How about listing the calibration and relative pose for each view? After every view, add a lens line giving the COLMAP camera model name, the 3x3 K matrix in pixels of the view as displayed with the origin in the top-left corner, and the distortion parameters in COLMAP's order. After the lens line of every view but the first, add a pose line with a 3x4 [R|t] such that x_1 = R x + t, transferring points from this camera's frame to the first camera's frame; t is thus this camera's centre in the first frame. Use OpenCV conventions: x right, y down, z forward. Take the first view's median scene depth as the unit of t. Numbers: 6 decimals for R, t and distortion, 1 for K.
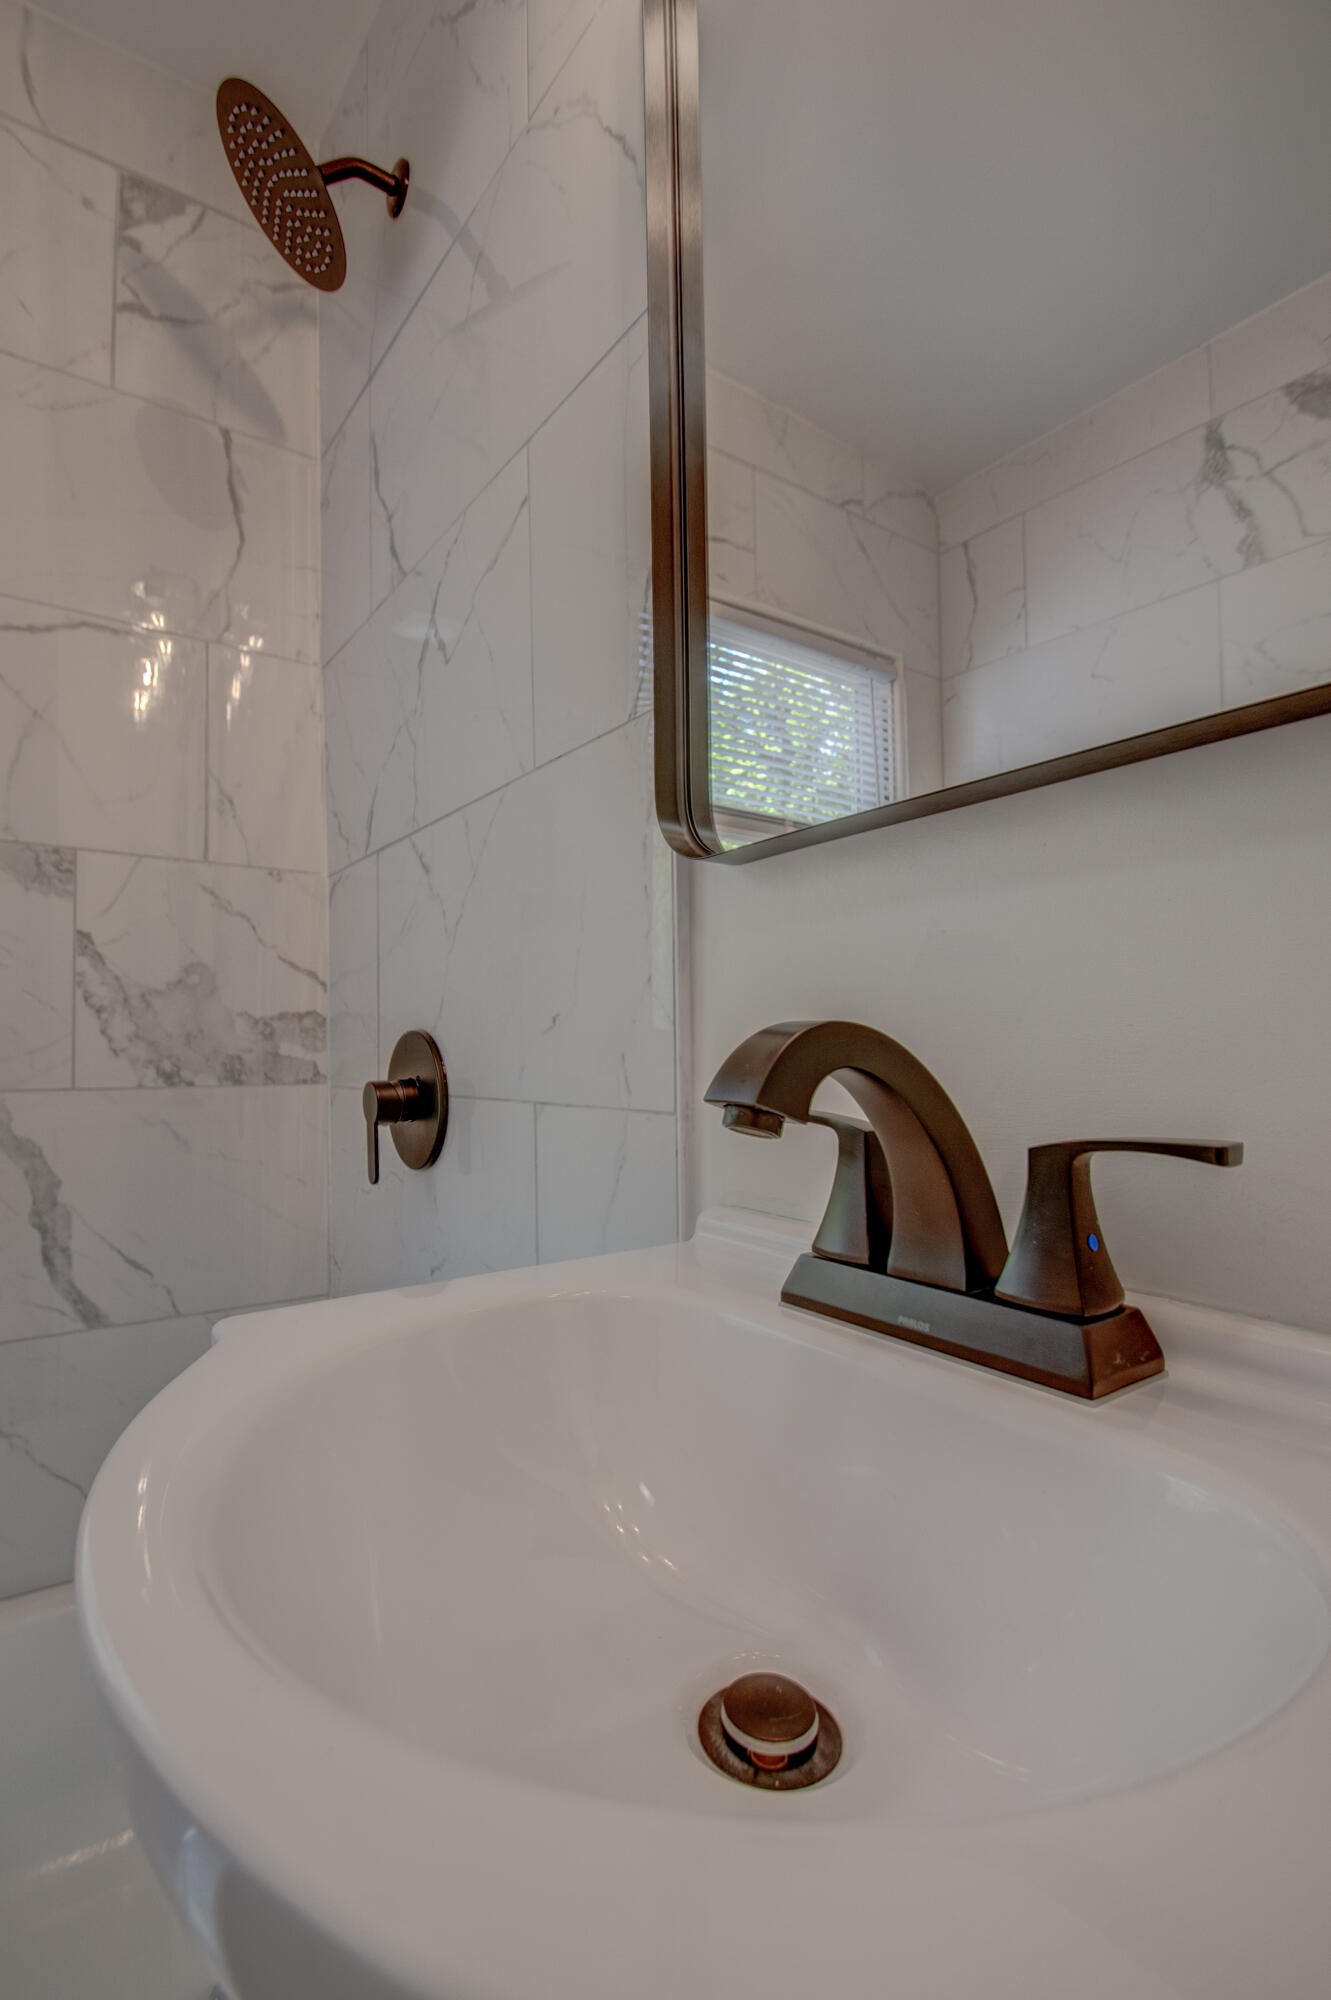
lens RADIAL K [[918.9, 0, 603.0], [0, 918.9, 1041.0], [0, 0, 1]] dist [0.000391, -0.010867]
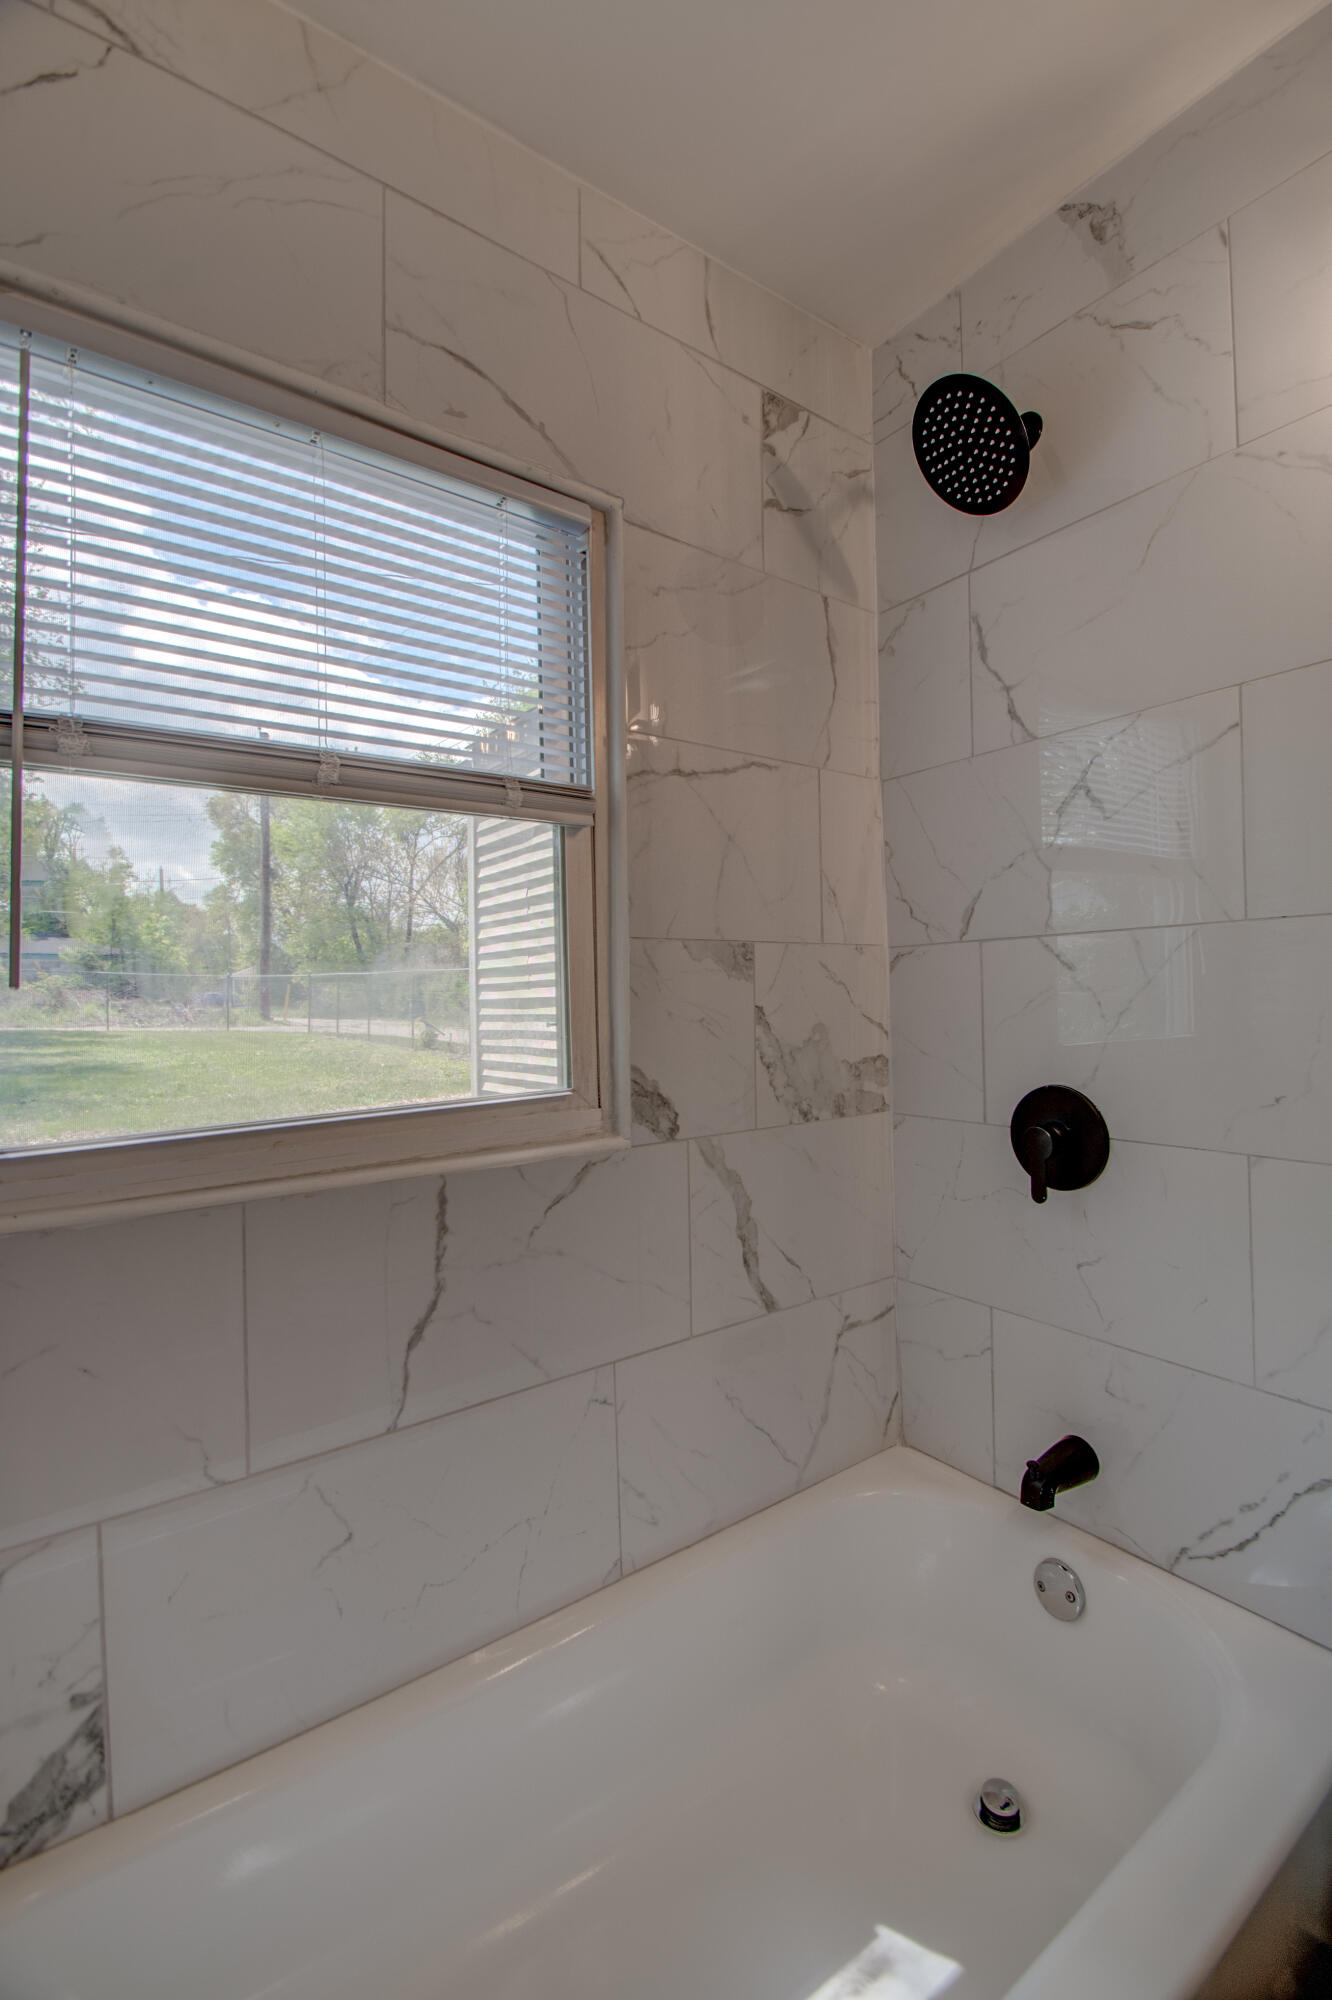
lens RADIAL K [[891.1, 0, 666.0], [0, 891.1, 1000.0], [0, 0, 1]] dist [0.000669, 0.000016]
pose [[0.998669, -0.014769, 0.049418, -0.758248], [0.013718, 0.999674, 0.021557, -0.156505], [-0.049720, -0.020851, 0.998546, -0.237824]]
